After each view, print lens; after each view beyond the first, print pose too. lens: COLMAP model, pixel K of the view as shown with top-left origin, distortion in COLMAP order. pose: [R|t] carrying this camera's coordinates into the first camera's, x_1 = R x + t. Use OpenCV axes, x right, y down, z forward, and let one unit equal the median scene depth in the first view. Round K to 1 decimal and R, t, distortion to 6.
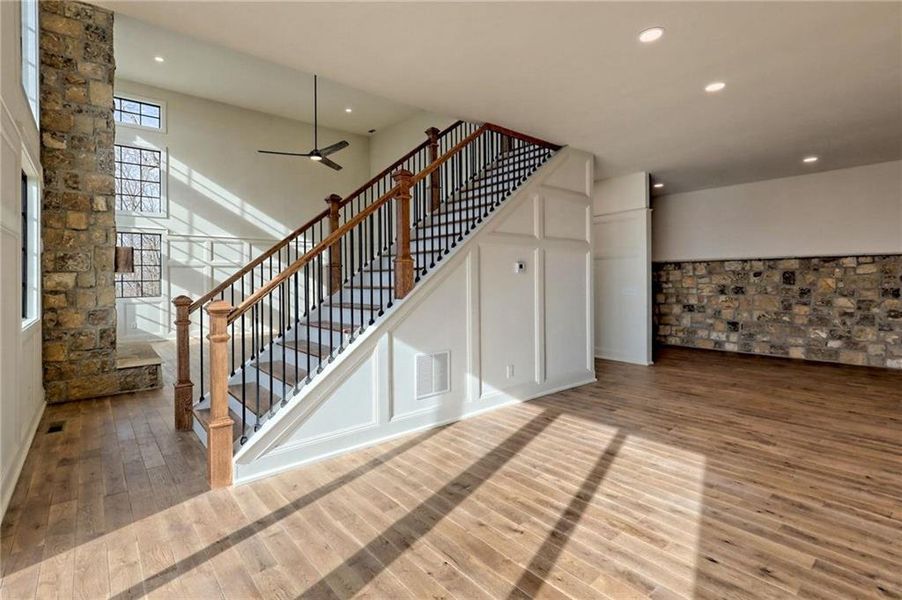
lens RADIAL K [[429.9, 0, 449.3], [0, 429.9, 278.2], [0, 0, 1]] dist [0.000069, -0.000124]
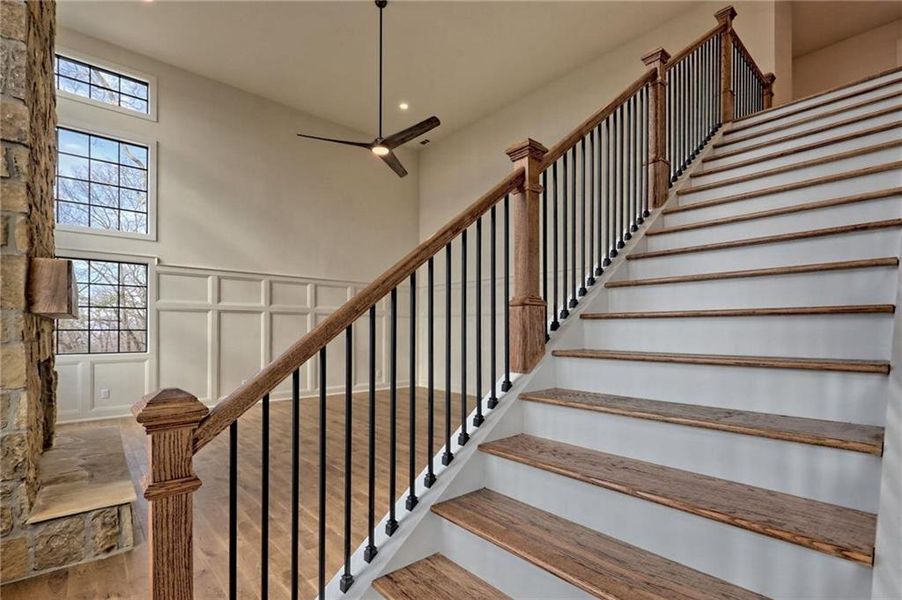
lens RADIAL K [[420.6, 0, 450.9], [0, 420.6, 330.5], [0, 0, 1]] dist [-0.000199, -0.000032]
pose [[0.999727, 0.013426, 0.019104, -0.417425], [-0.013475, 0.999906, 0.002434, -0.003169], [-0.019069, -0.002690, 0.999815, 0.679171]]
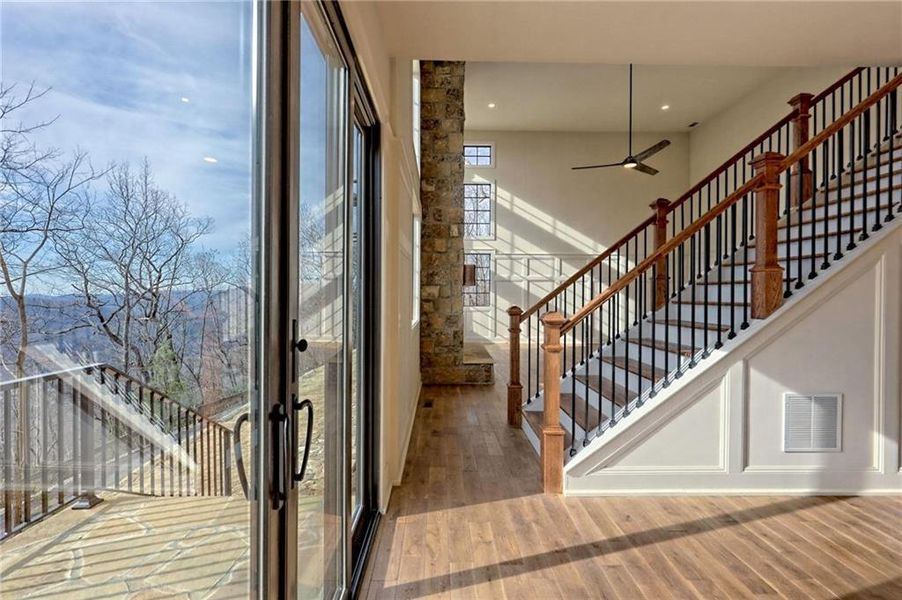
lens RADIAL K [[420.1, 0, 442.9], [0, 420.1, 297.1], [0, 0, 1]] dist [0.000337, 0.000069]
pose [[0.772429, 0.016930, -0.634875, -0.071273], [-0.009476, 0.999841, 0.015133, 0.002102], [0.635030, -0.005674, 0.772467, 0.038925]]
